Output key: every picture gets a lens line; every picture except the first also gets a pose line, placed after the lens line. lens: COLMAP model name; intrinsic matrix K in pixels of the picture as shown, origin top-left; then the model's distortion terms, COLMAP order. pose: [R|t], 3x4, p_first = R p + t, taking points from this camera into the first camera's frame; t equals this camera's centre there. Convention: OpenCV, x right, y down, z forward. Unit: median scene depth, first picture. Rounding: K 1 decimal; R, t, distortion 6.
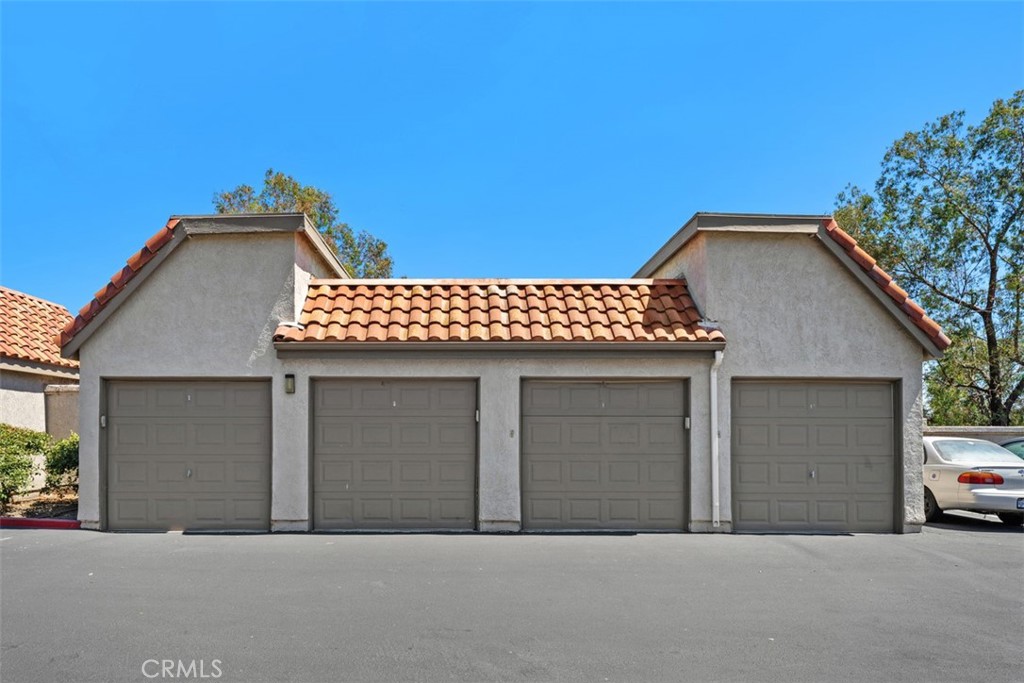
lens RADIAL K [[577.9, 0, 512.4], [0, 577.9, 346.1], [0, 0, 1]] dist [0.002910, 0.001241]
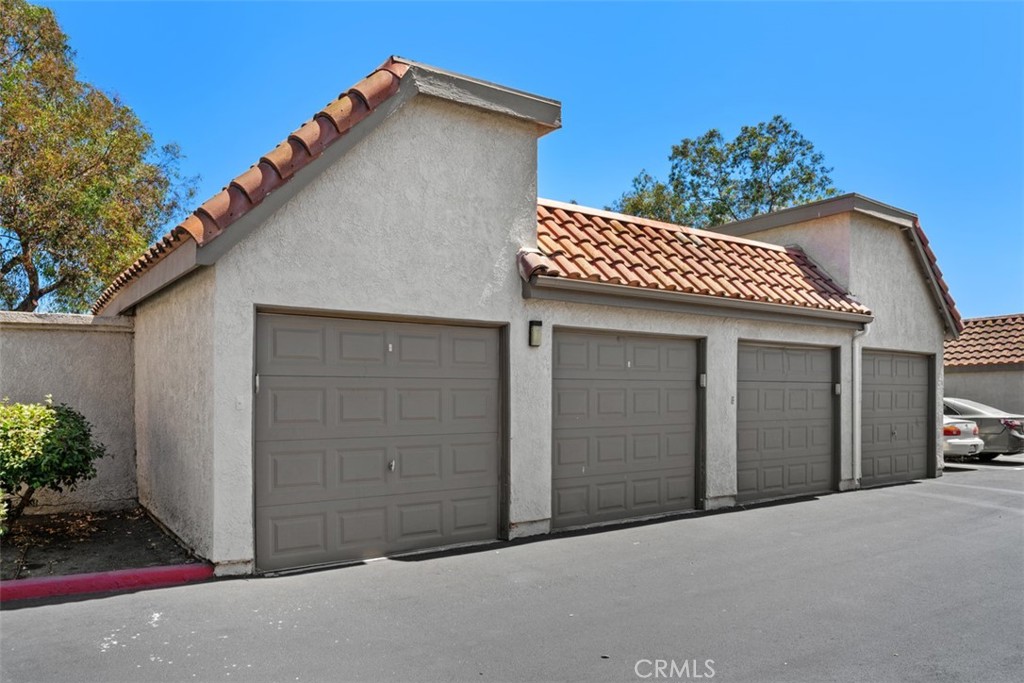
lens RADIAL K [[735.3, 0, 512.0], [0, 735.3, 341.5], [0, 0, 1]] dist [0.006705, -0.001423]
pose [[0.792422, 0.044609, 0.608340, -0.963530], [-0.051124, 0.998670, -0.006638, 0.082530], [-0.607827, -0.025840, 0.793649, 0.283132]]
